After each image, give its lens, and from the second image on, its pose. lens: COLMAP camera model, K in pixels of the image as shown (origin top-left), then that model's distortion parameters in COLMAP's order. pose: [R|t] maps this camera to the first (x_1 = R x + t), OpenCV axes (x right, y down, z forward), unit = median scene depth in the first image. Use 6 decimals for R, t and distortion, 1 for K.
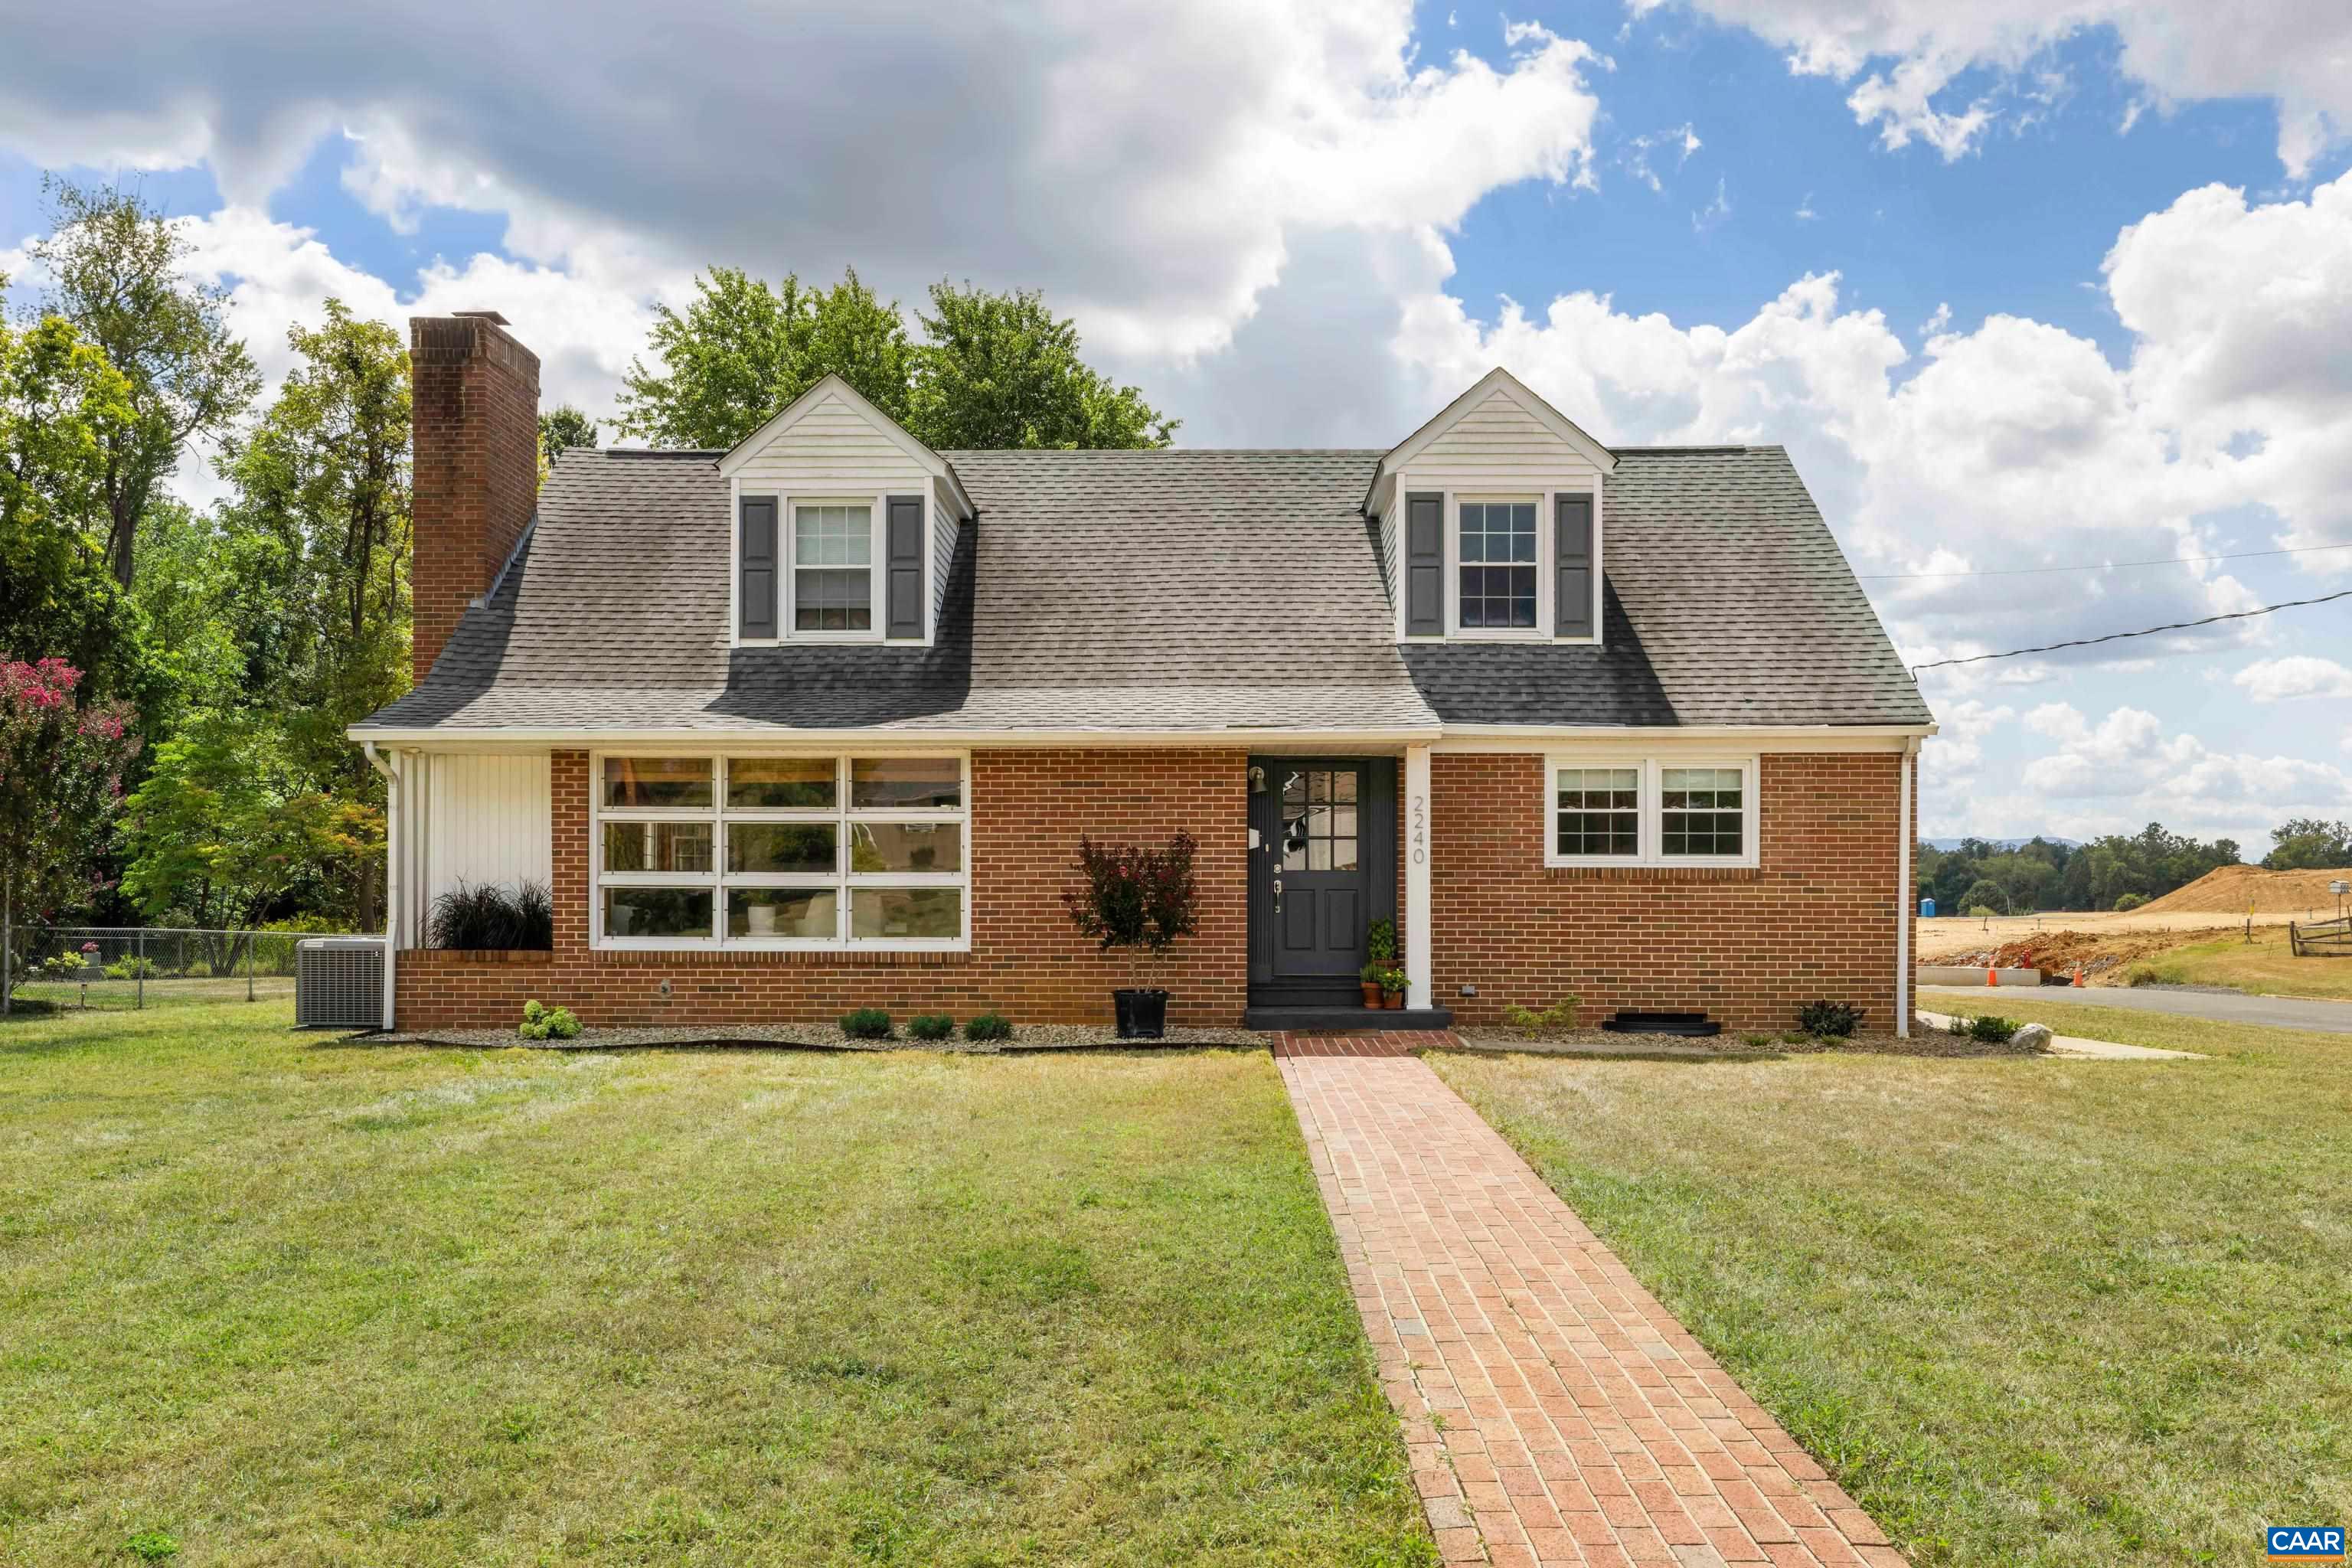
lens RADIAL K [[1909.6, 0, 1180.9], [0, 1909.6, 837.2], [0, 0, 1]] dist [0.008727, -0.004776]
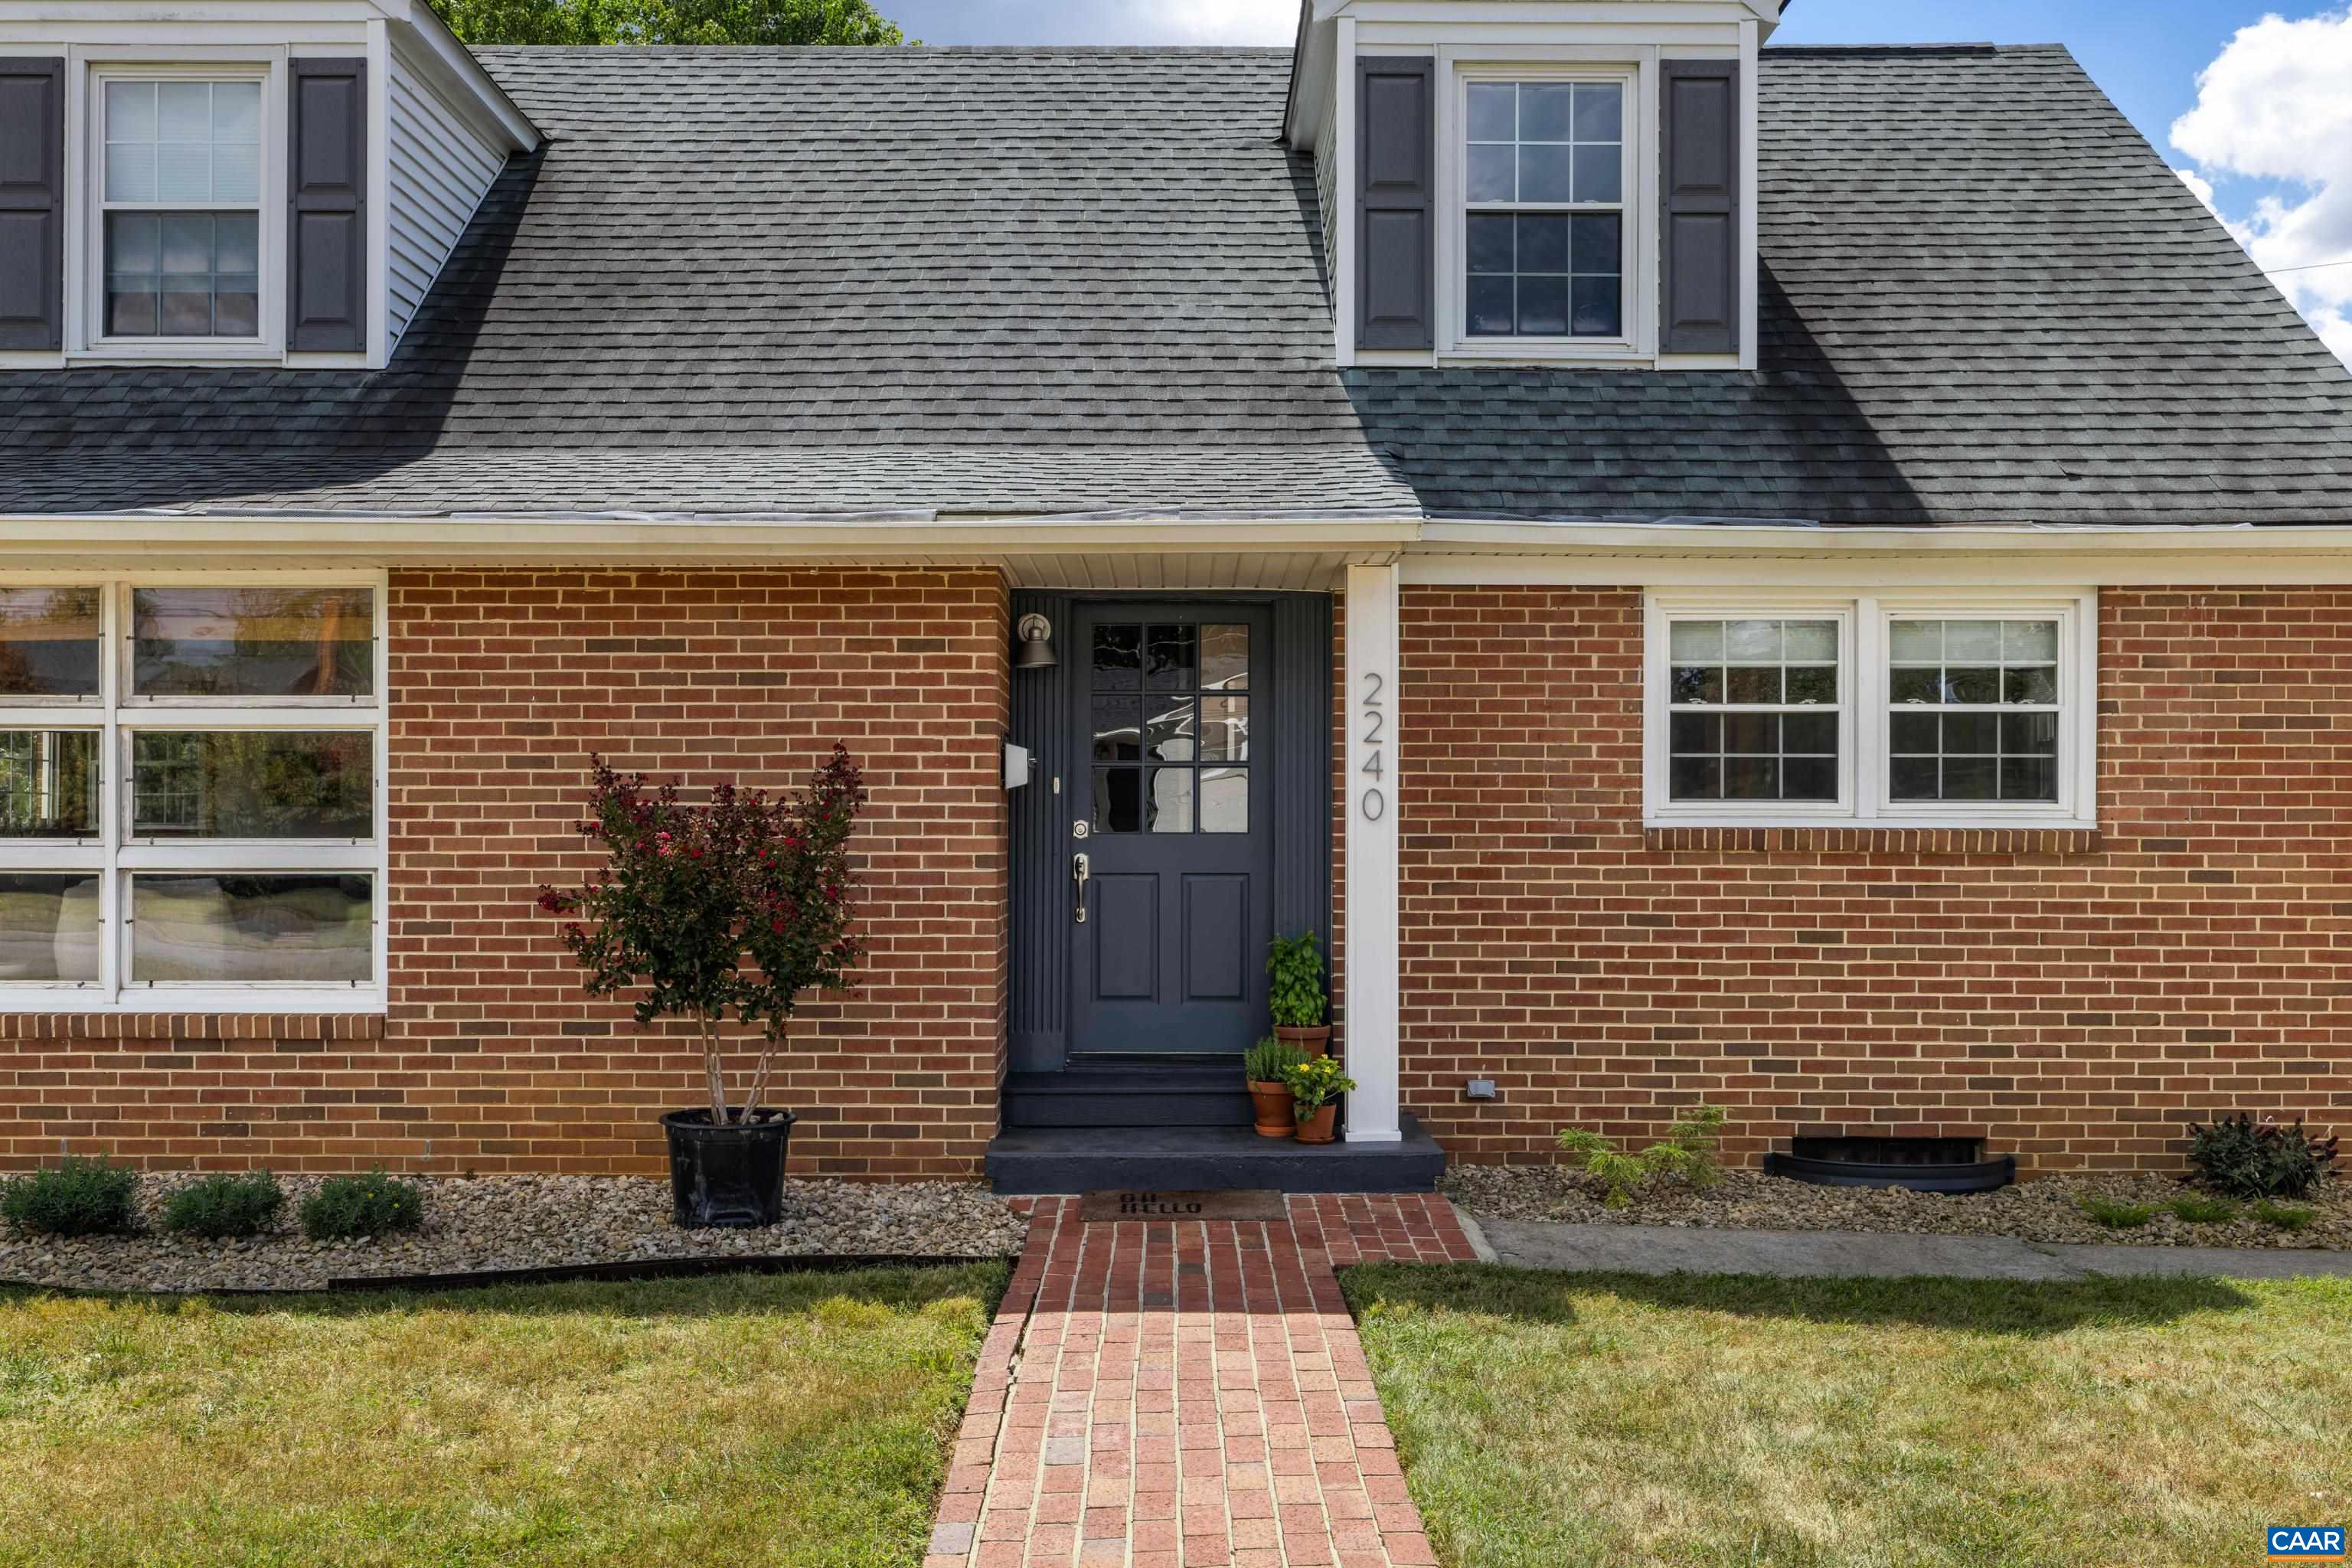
lens RADIAL K [[2252.7, 0, 1176.0], [0, 2252.7, 784.0], [0, 0, 1]] dist [0.002171, -0.003061]
pose [[0.999927, 0.001308, 0.011996, 0.068368], [-0.001410, 0.999962, 0.008573, 0.000464], [-0.011984, -0.008589, 0.999891, 0.445713]]
